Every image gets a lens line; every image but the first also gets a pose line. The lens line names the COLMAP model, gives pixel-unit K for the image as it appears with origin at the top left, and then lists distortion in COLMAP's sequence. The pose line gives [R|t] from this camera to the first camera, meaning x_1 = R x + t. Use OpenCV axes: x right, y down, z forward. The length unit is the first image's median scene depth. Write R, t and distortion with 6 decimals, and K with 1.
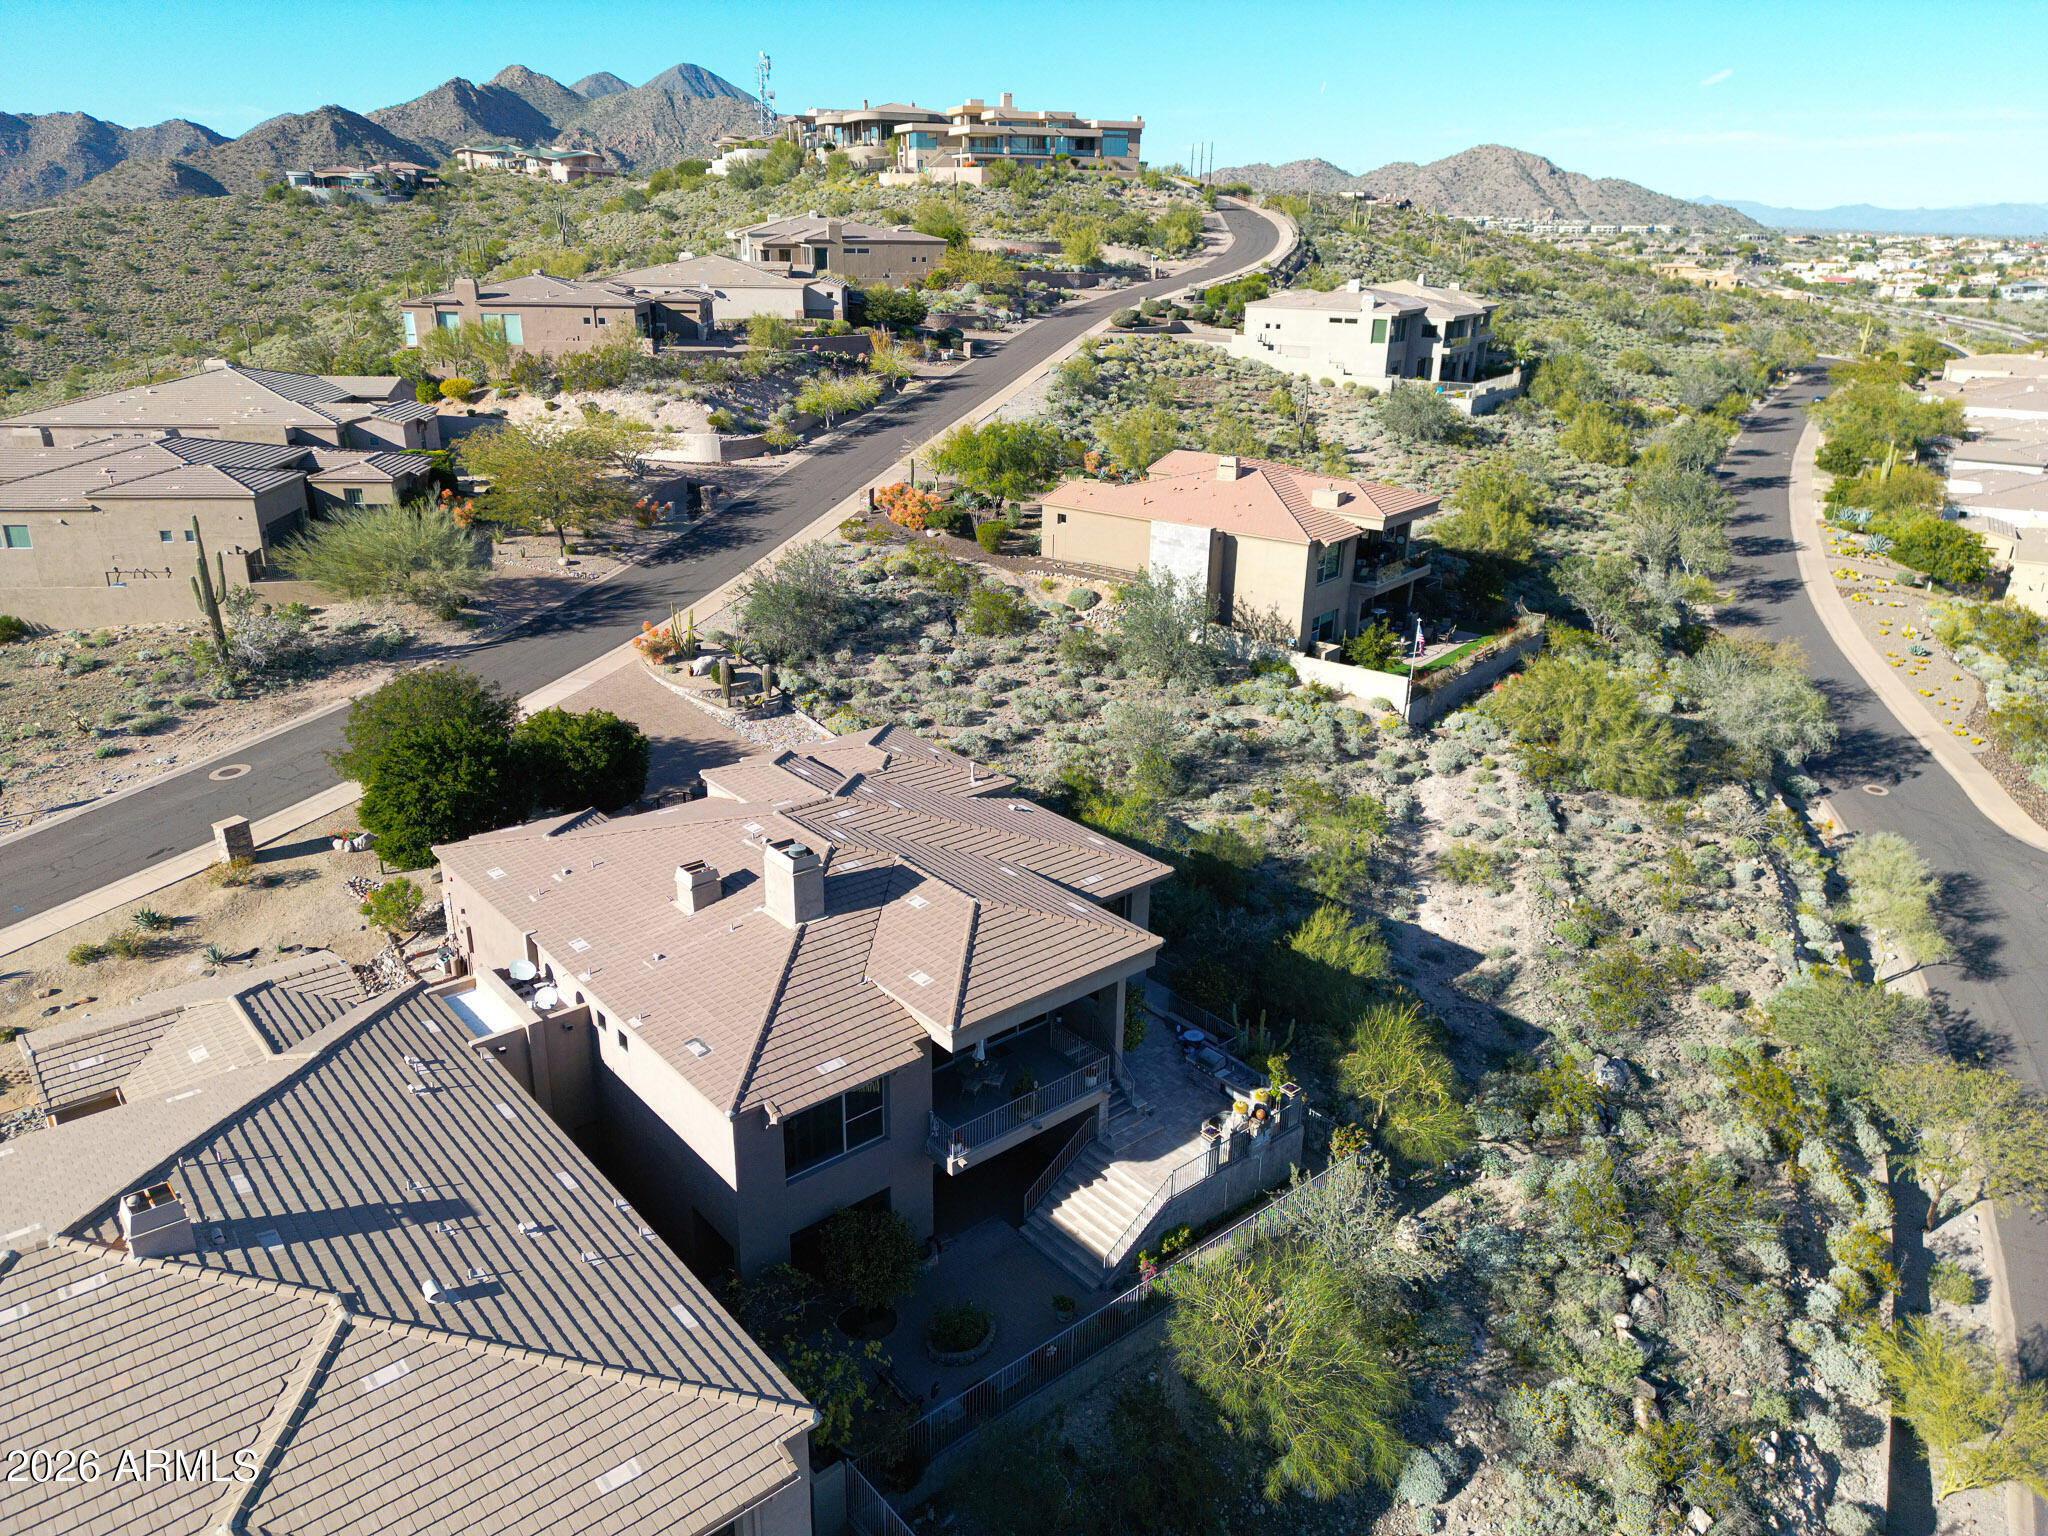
lens RADIAL K [[1425.2, 0, 1020.8], [0, 1425.2, 774.6], [0, 0, 1]] dist [0.064594, -0.056617]
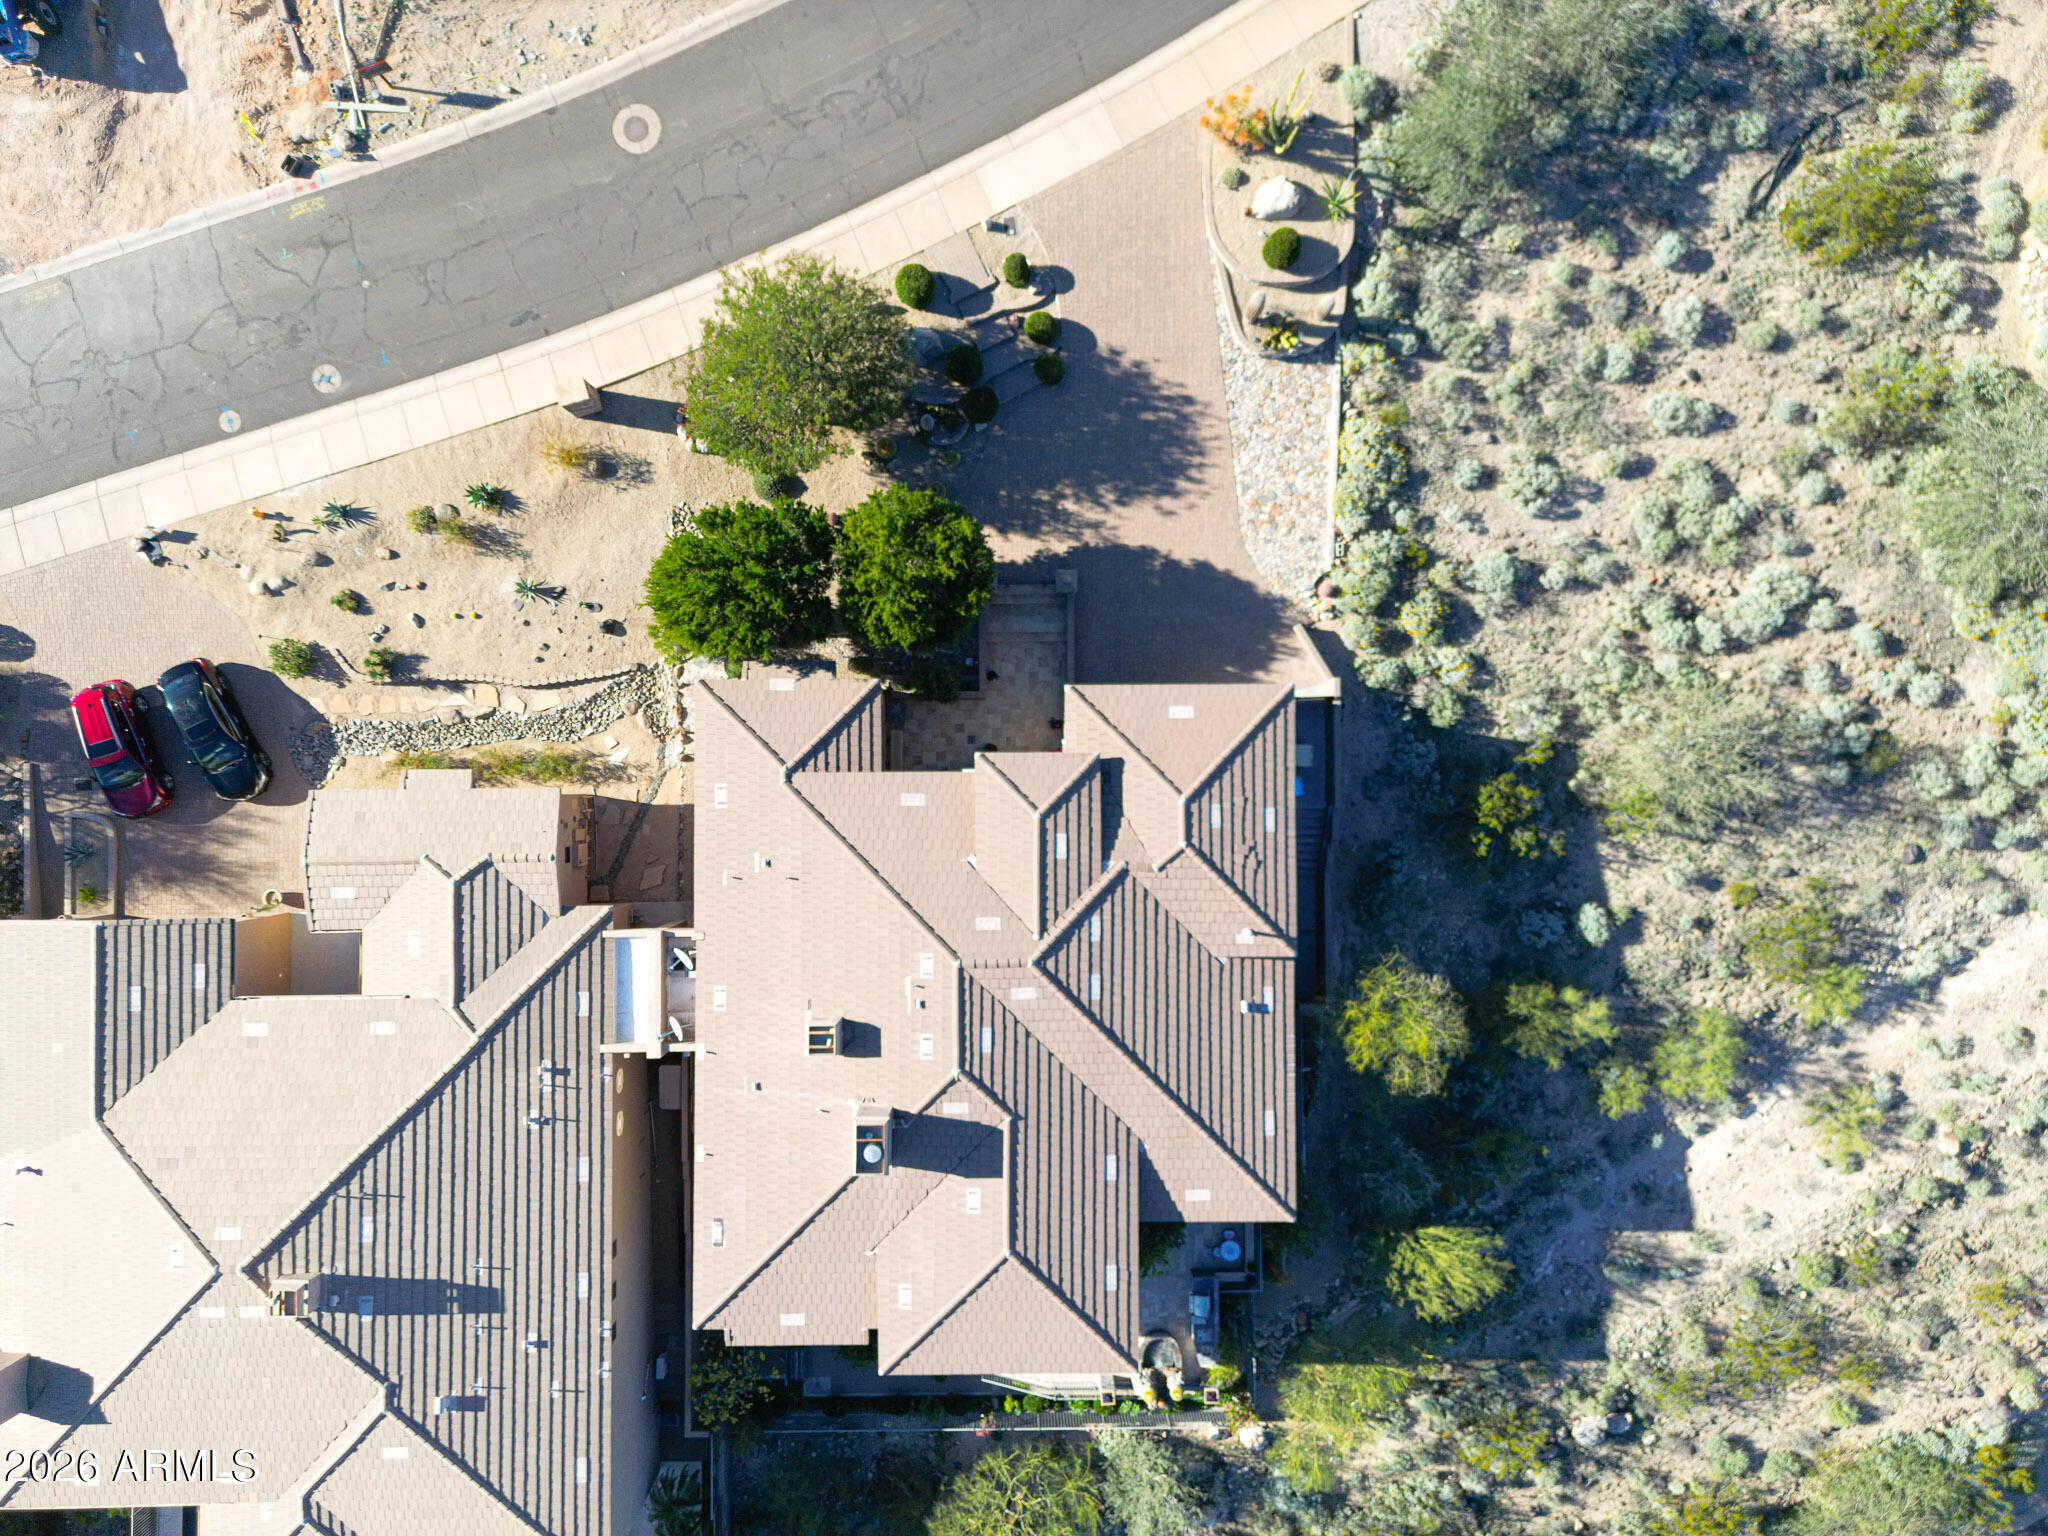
lens RADIAL K [[1425.2, 0, 1016.7], [0, 1425.2, 753.4], [0, 0, 1]] dist [0.064594, -0.056617]
pose [[0.766289, 0.642336, -0.014348, -0.129249], [-0.226307, 0.290744, 0.929652, -0.519811], [0.601320, -0.709135, 0.368159, 0.468125]]
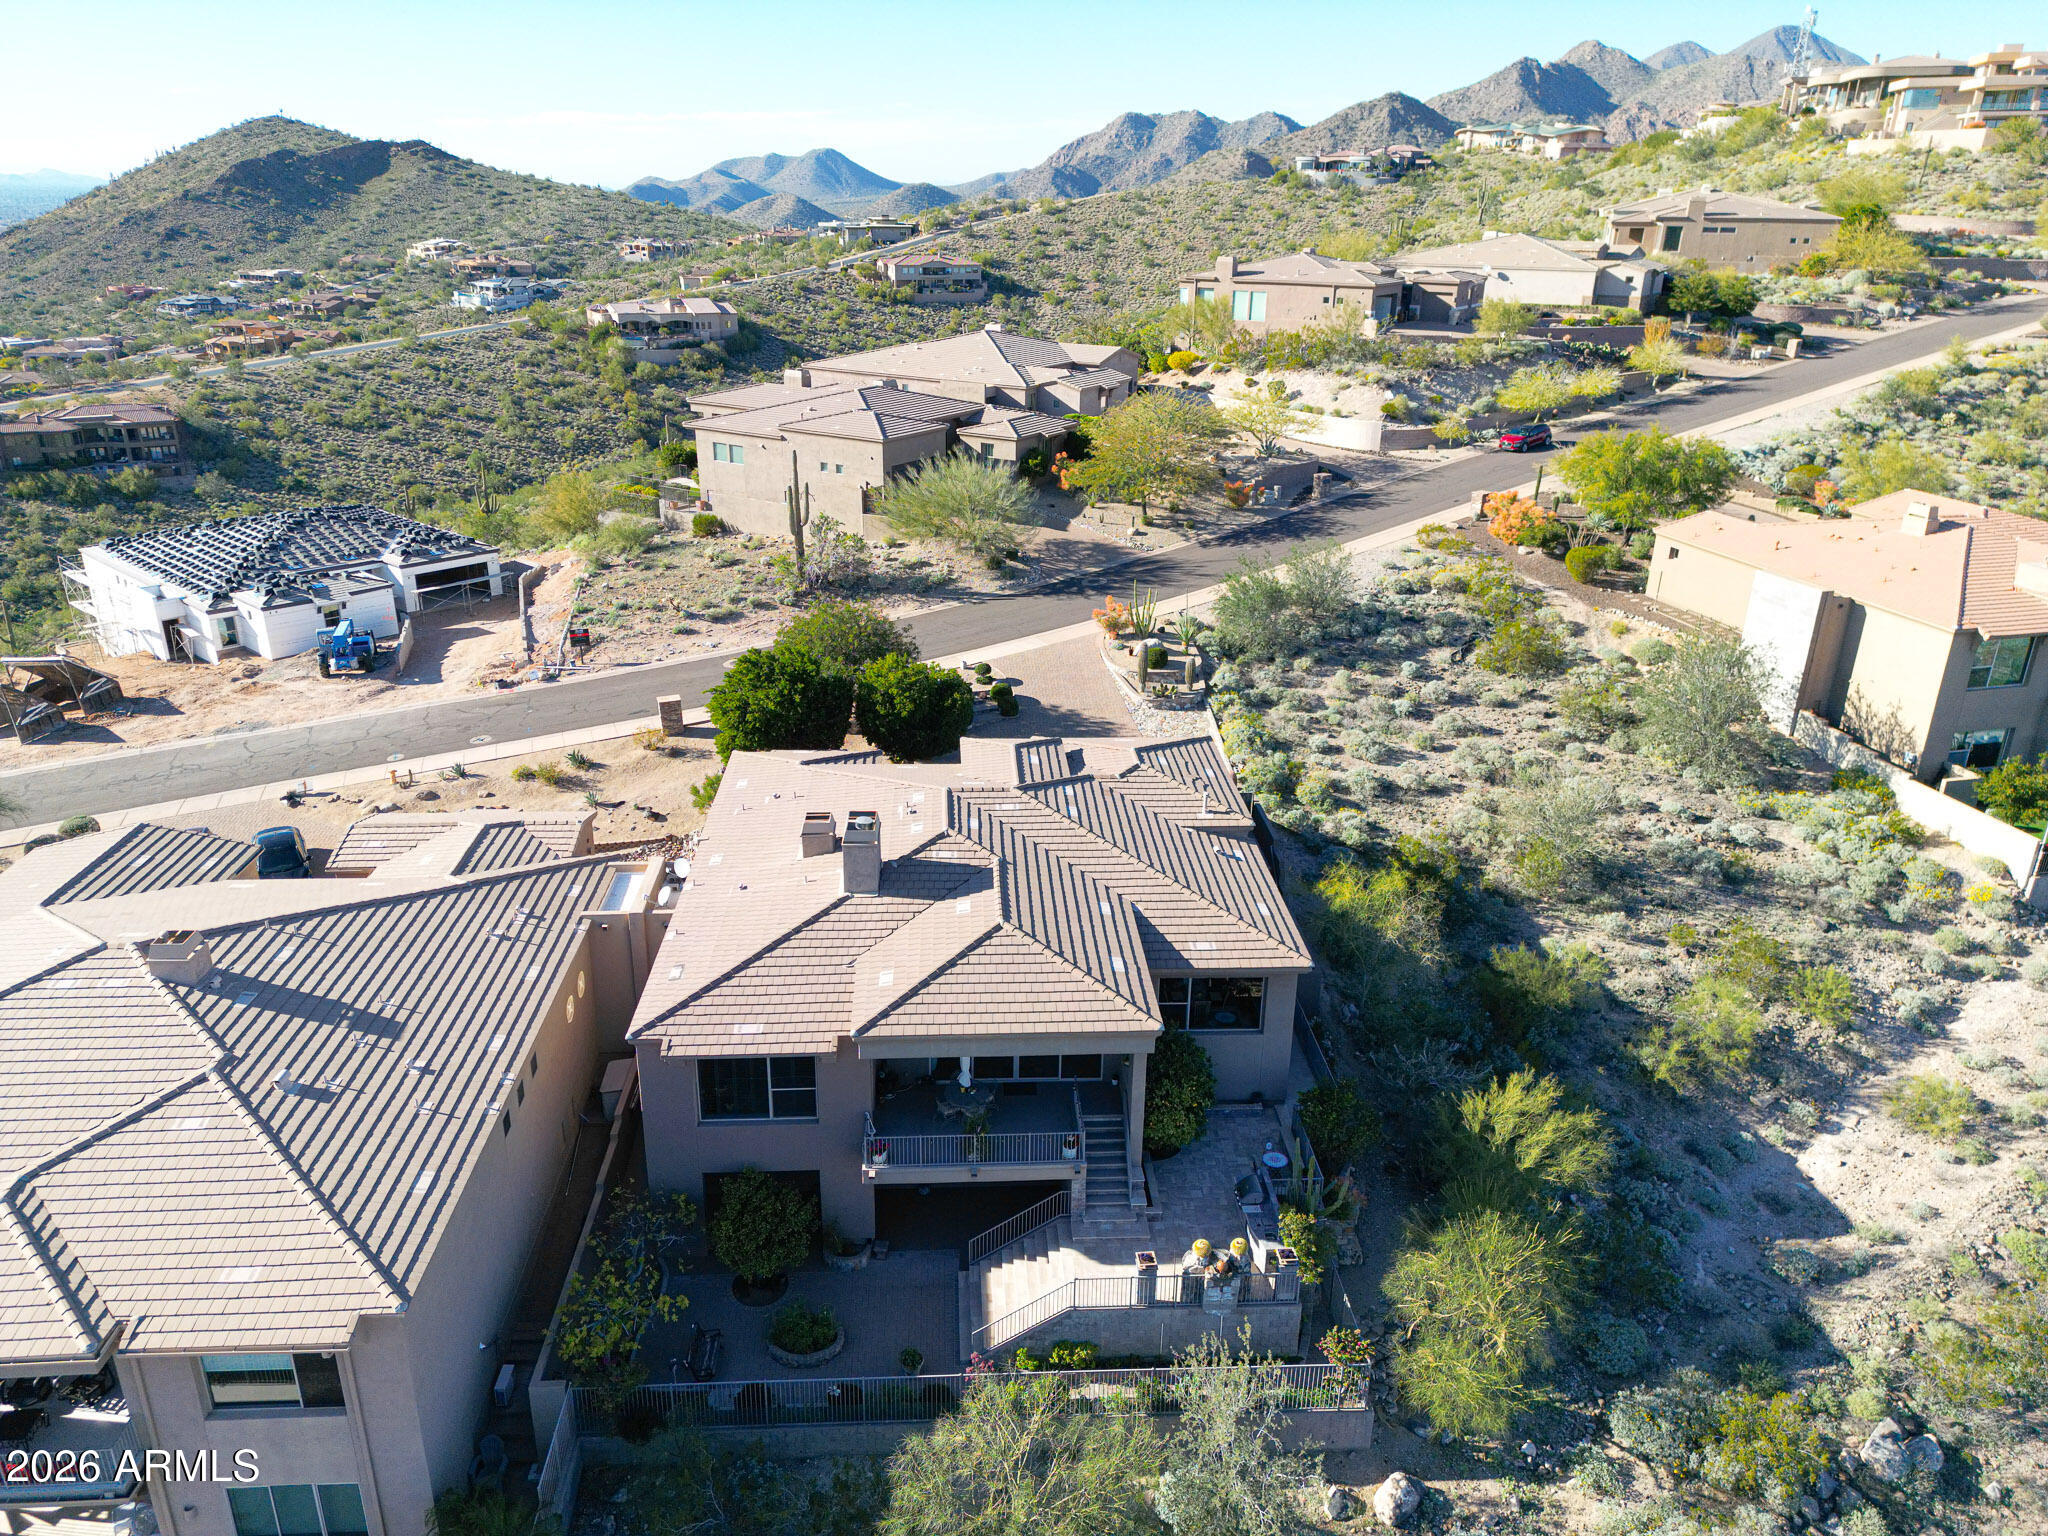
lens RADIAL K [[1425.2, 0, 1019.4], [0, 1425.2, 776.5], [0, 0, 1]] dist [0.064594, -0.056617]
pose [[0.796812, 0.225991, -0.560374, 0.257264], [-0.218491, 0.972431, 0.081489, -0.045013], [0.563340, 0.057505, 0.824221, 0.120160]]
